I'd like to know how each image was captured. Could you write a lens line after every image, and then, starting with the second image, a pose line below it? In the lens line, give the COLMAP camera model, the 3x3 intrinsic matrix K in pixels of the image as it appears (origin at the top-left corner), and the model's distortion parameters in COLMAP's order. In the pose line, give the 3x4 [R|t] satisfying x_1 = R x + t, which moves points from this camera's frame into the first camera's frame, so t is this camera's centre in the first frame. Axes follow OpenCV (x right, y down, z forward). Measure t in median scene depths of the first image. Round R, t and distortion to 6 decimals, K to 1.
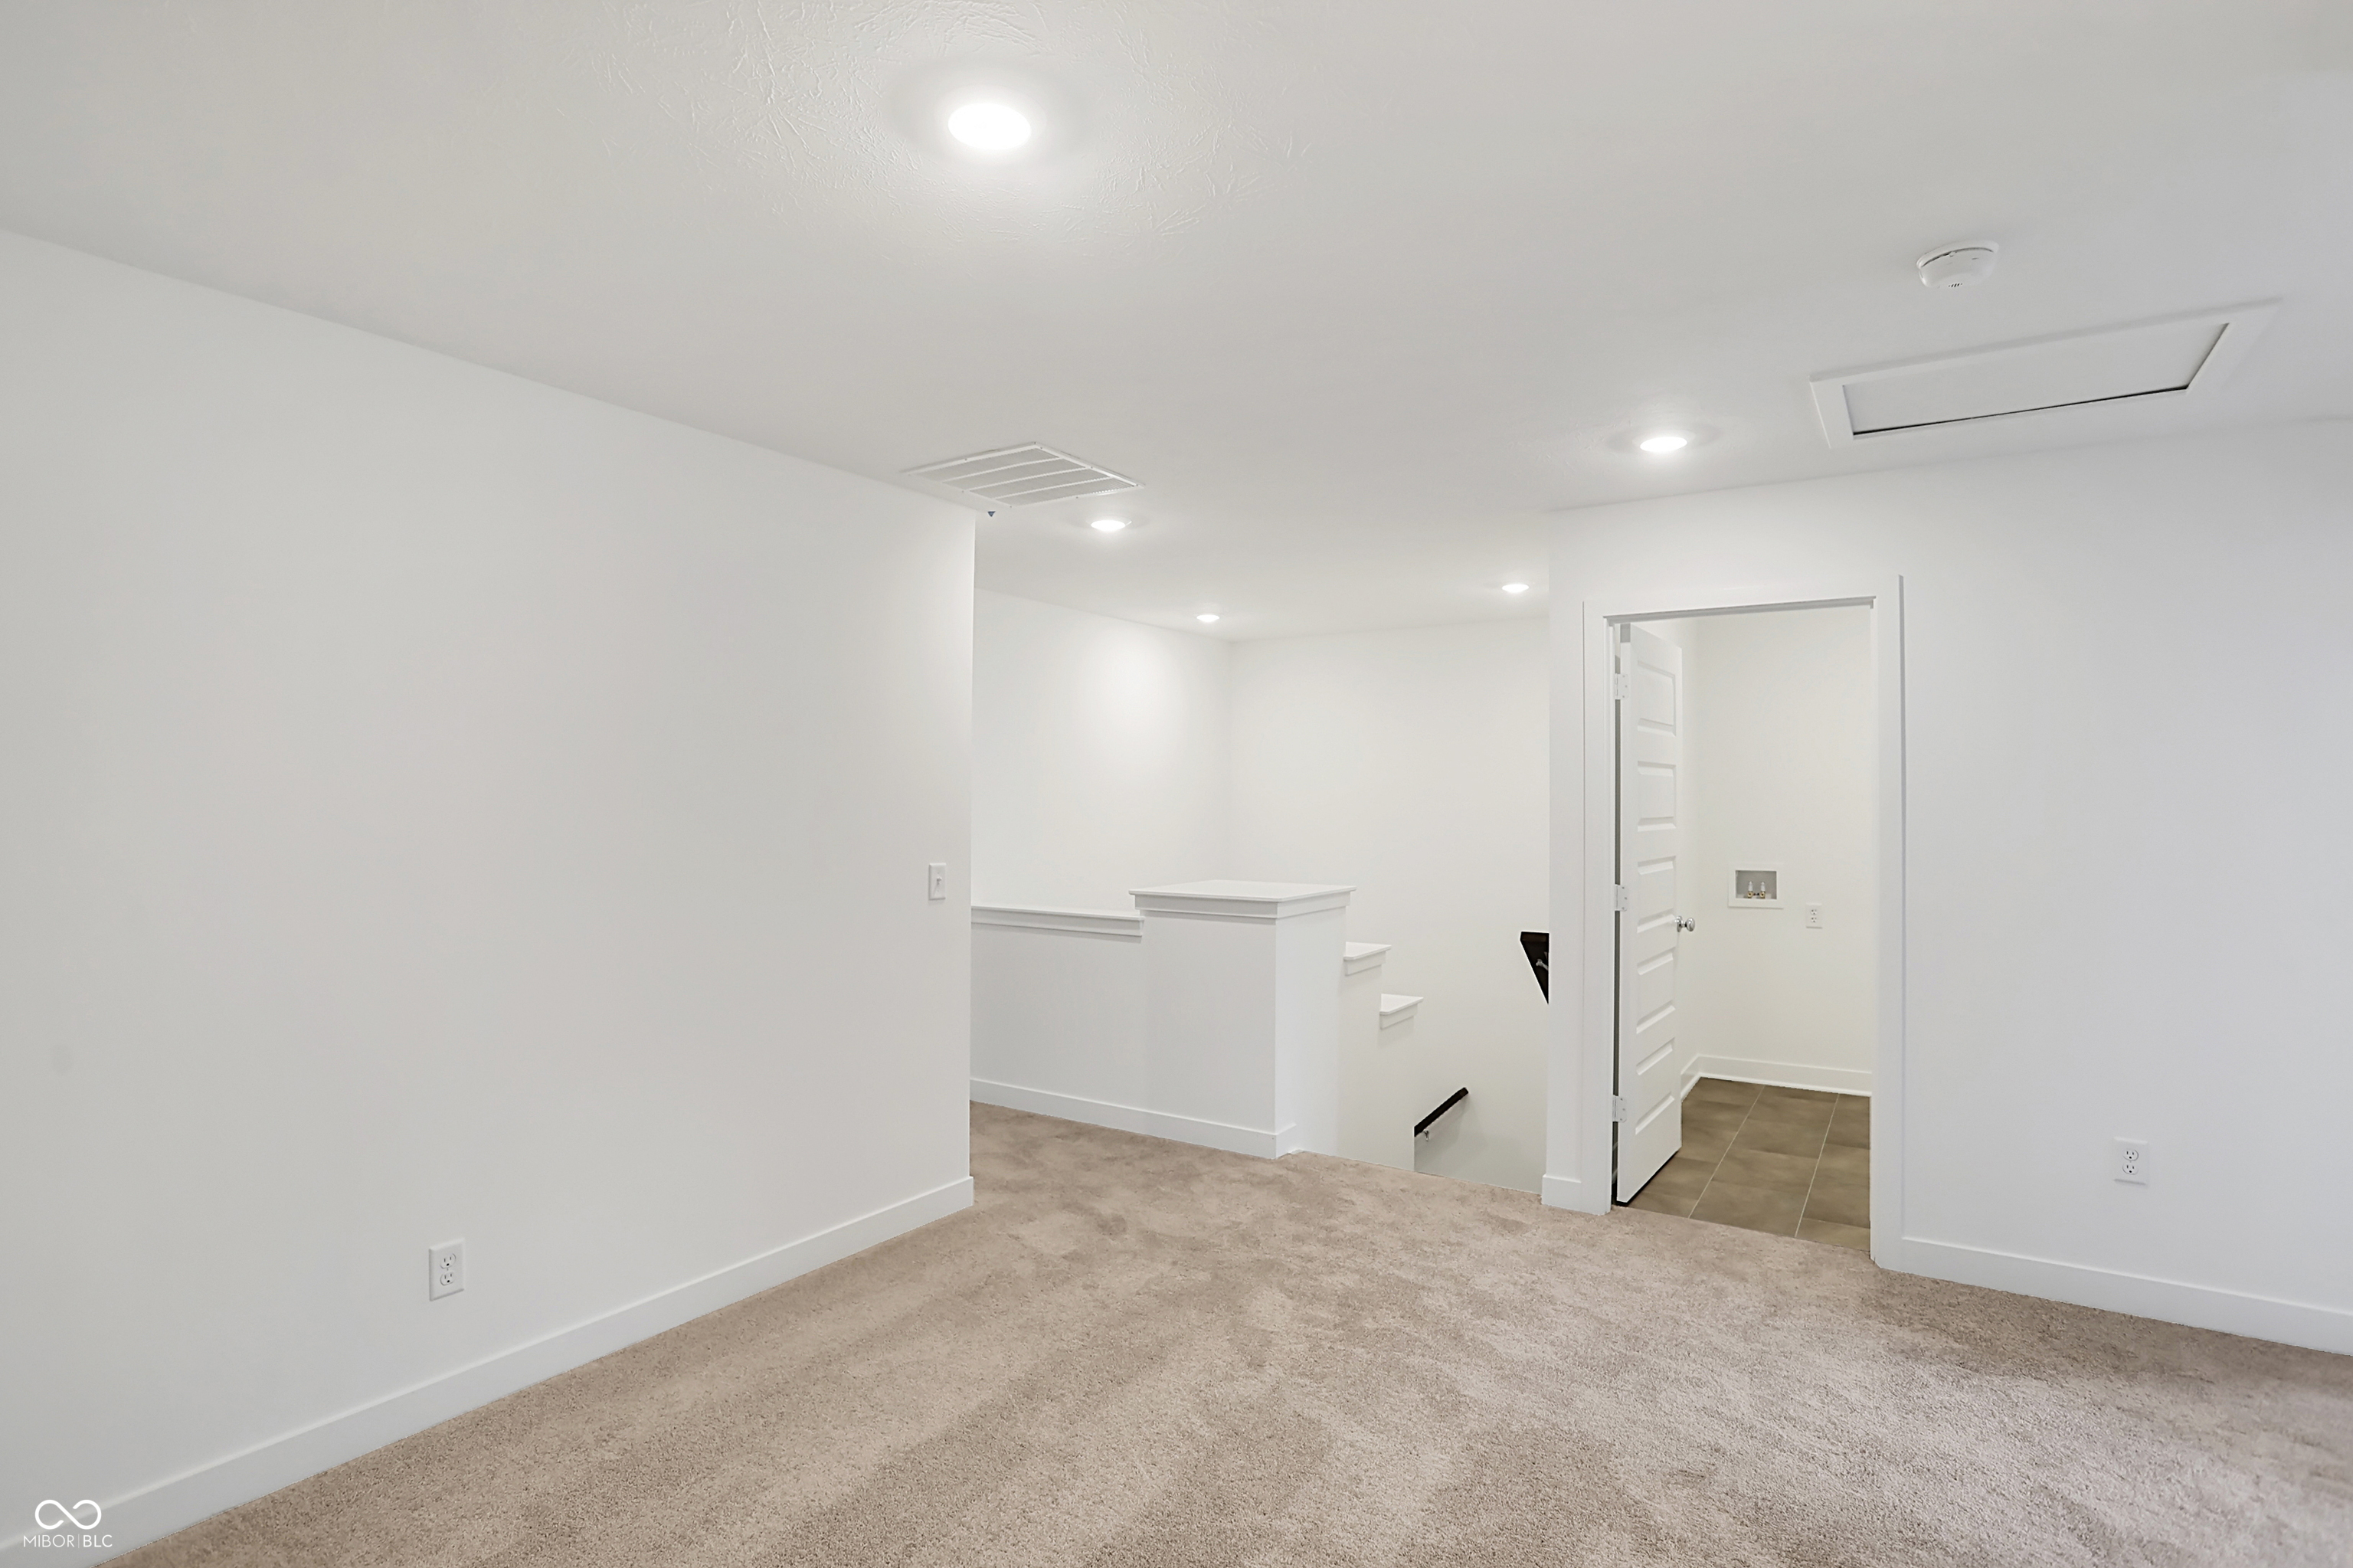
lens RADIAL K [[1129.8, 0, 1157.1], [0, 1129.8, 751.1], [0, 0, 1]] dist [-0.063208, 0.026309]
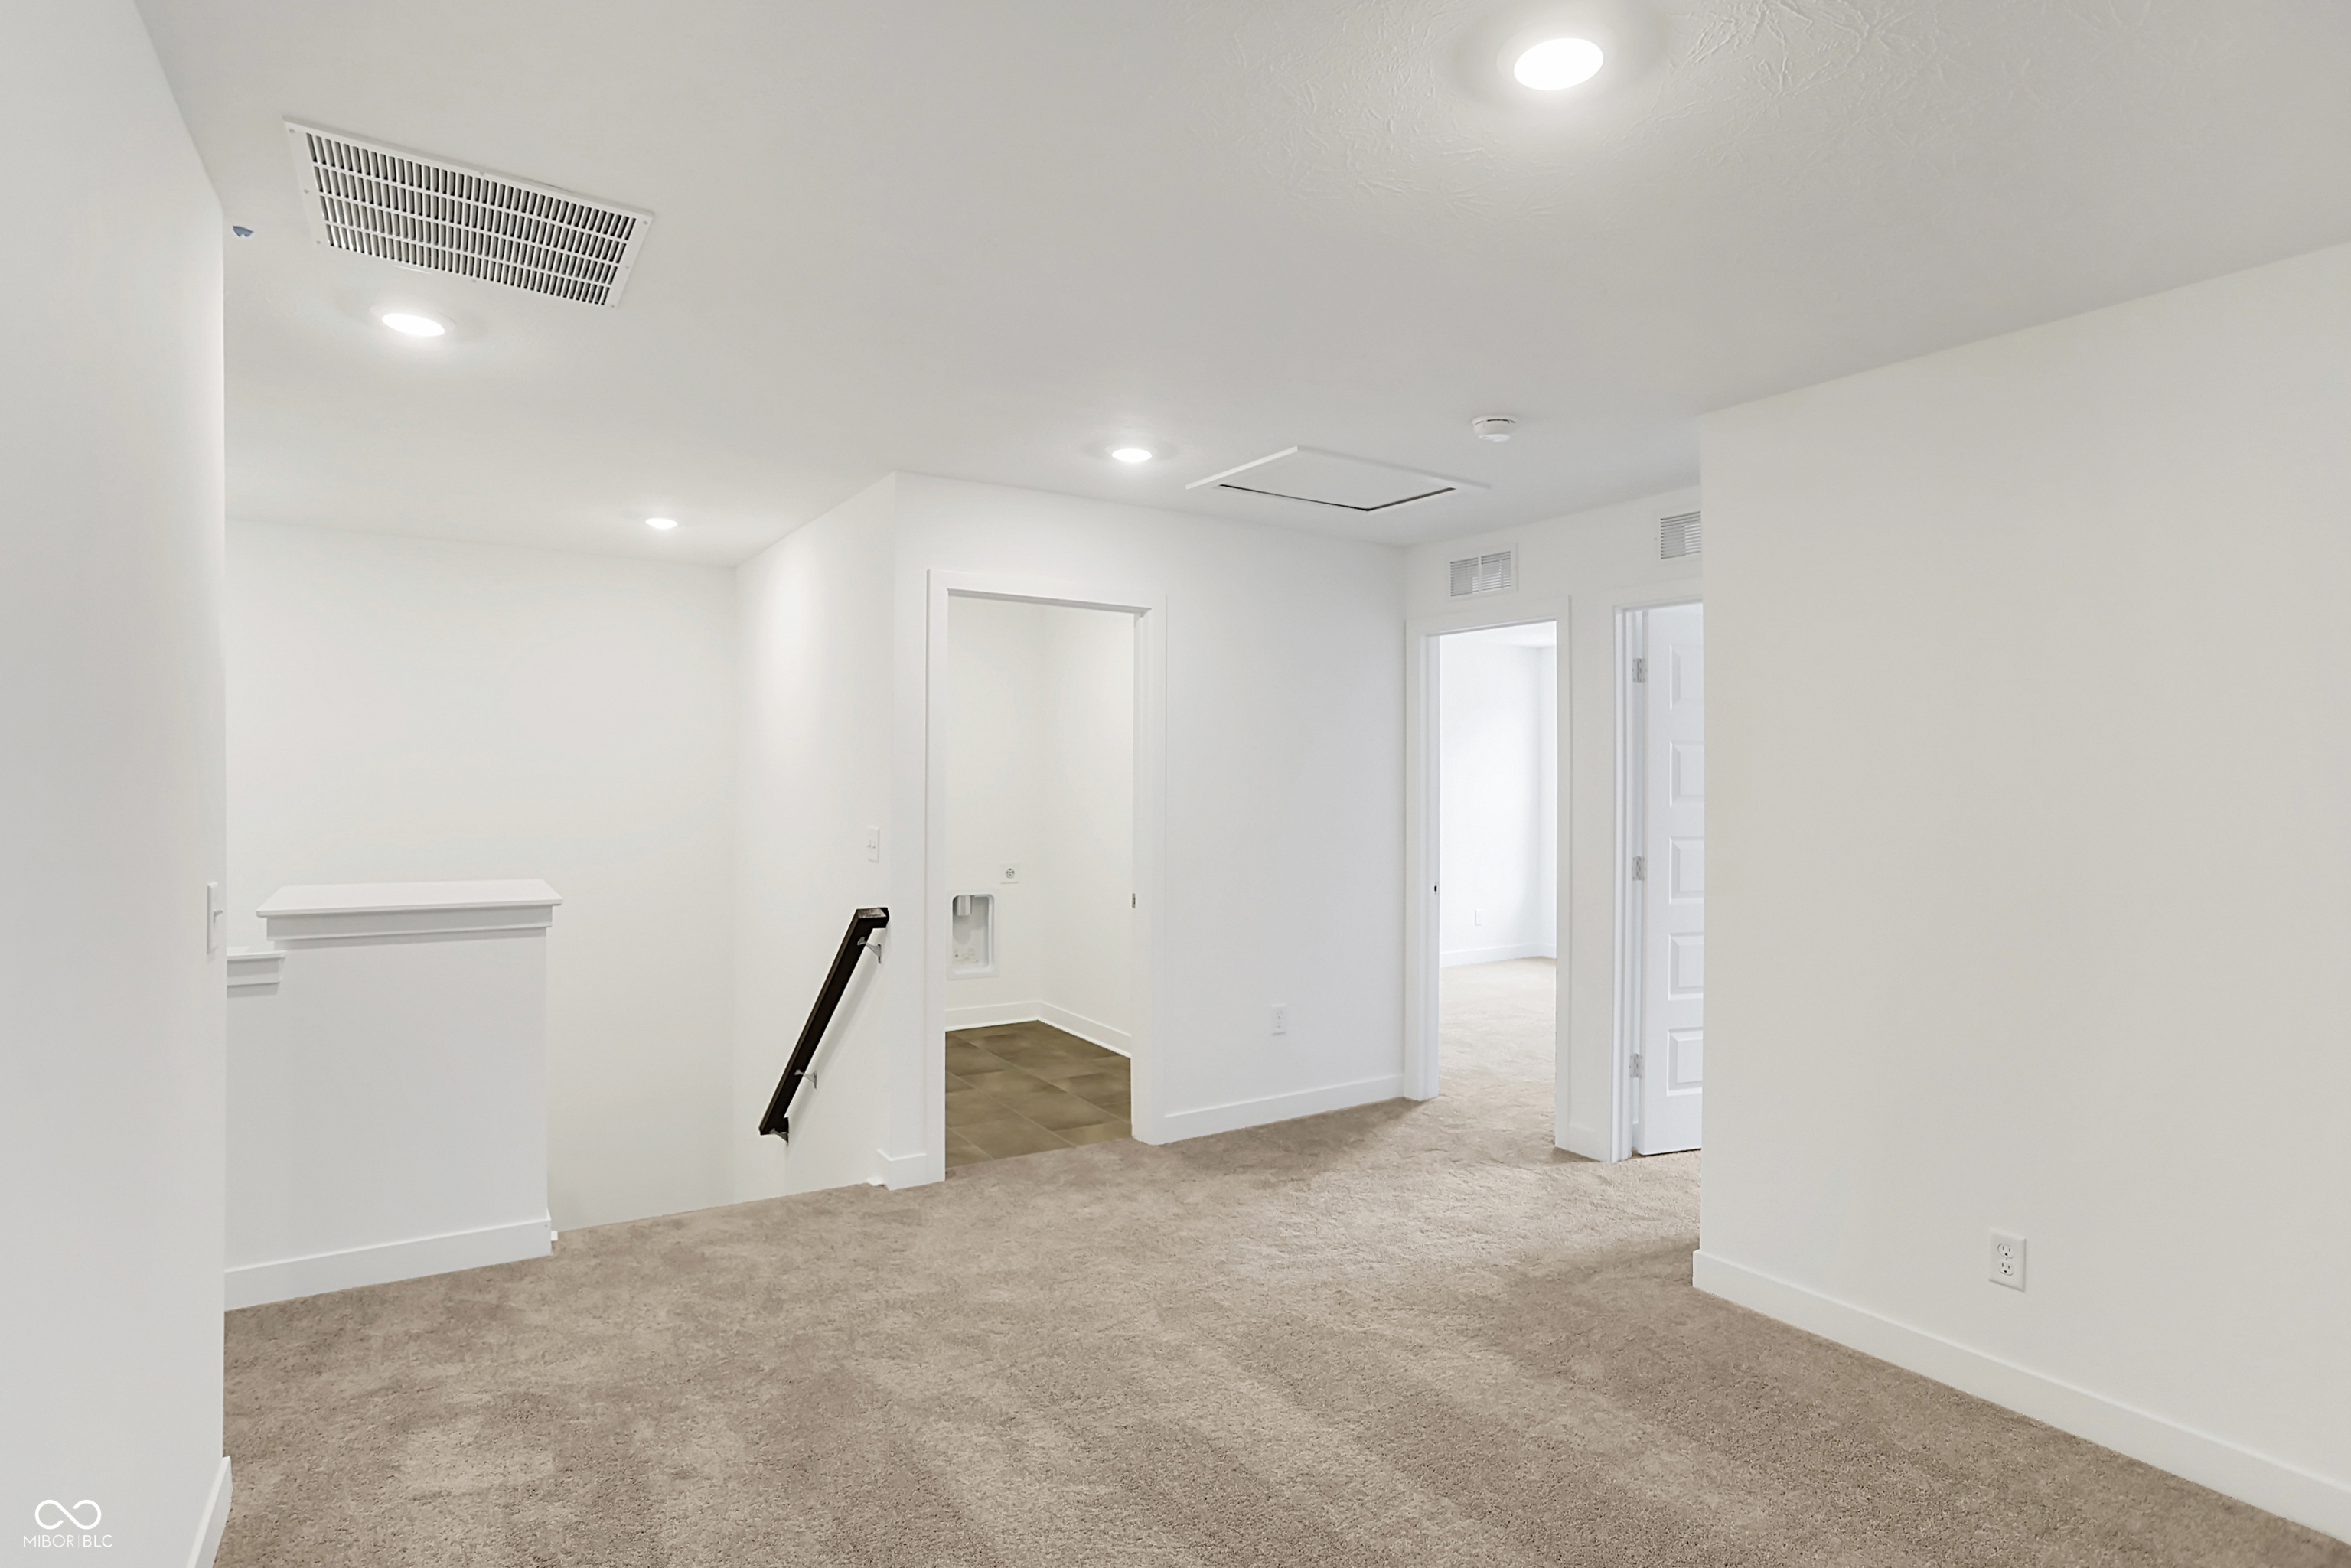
lens RADIAL K [[1177.0, 0, 1179.8], [0, 1177.0, 785.0], [0, 0, 1]] dist [-0.074688, 0.034008]
pose [[0.395843, 0.003689, 0.918311, -0.521560], [-0.057620, 0.998121, 0.020828, 0.019404], [-0.916509, -0.061157, 0.395312, 0.412410]]
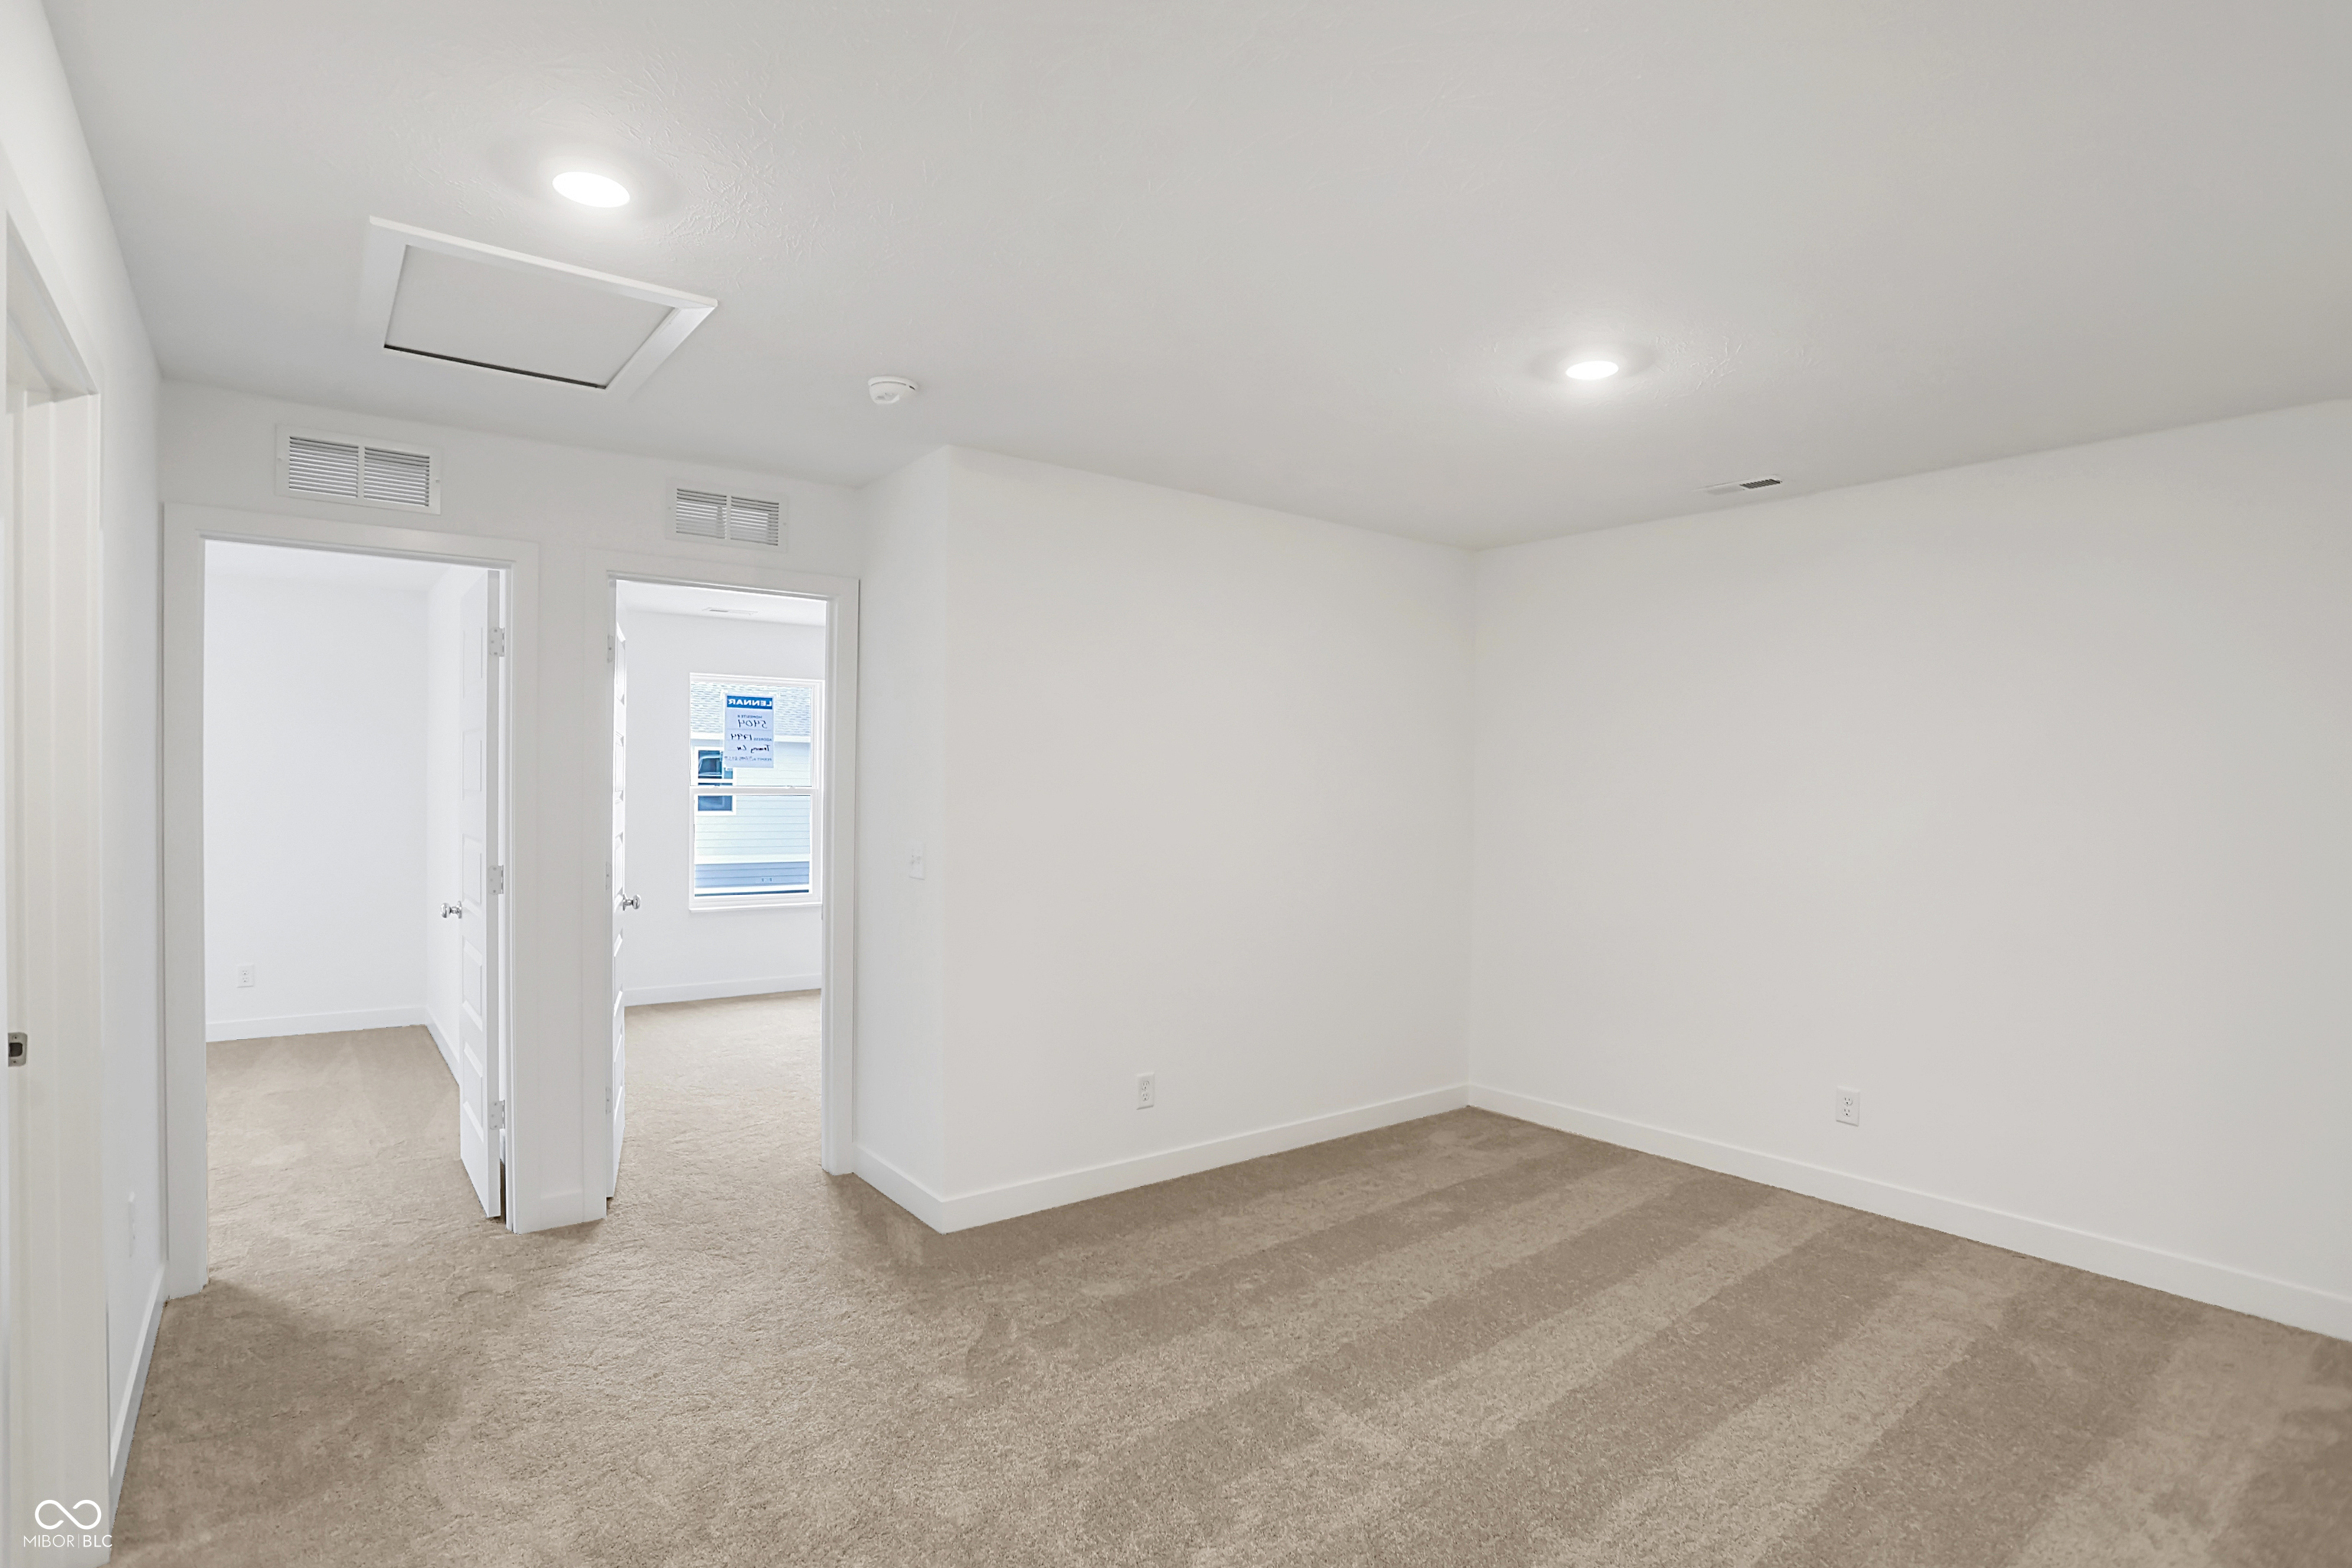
lens RADIAL K [[1177.6, 0, 1180.3], [0, 1177.6, 785.0], [0, 0, 1]] dist [-0.074688, 0.034008]
pose [[-0.937059, -0.002381, 0.349162, -0.097212], [-0.019442, 0.998781, -0.045366, 0.060824], [-0.348628, -0.049299, -0.935964, 1.218110]]
